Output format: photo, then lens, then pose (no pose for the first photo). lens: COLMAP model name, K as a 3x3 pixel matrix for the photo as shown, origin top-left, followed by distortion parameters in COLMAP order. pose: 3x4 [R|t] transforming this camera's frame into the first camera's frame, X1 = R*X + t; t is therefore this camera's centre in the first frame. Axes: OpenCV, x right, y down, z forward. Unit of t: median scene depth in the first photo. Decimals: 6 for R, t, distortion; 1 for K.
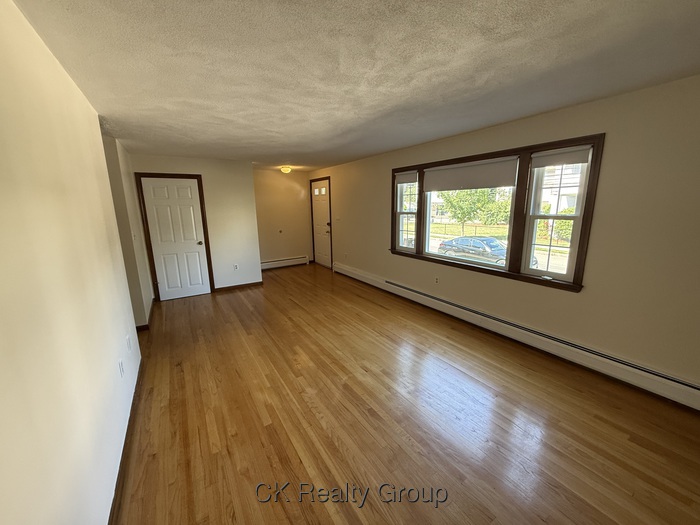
lens RADIAL K [[279.8, 0, 348.9], [0, 279.8, 262.7], [0, 0, 1]] dist [-0.000178, -0.000176]
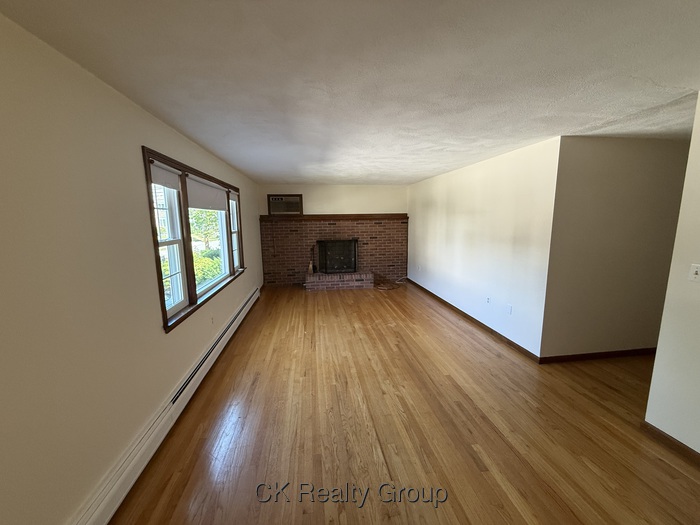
lens RADIAL K [[279.8, 0, 349.2], [0, 279.8, 260.4], [0, 0, 1]] dist [-0.000178, -0.000176]
pose [[-0.913277, -0.031075, 0.406151, -0.463331], [0.110197, 0.941057, 0.319793, -0.398218], [-0.392149, 0.336817, -0.856022, 1.914504]]
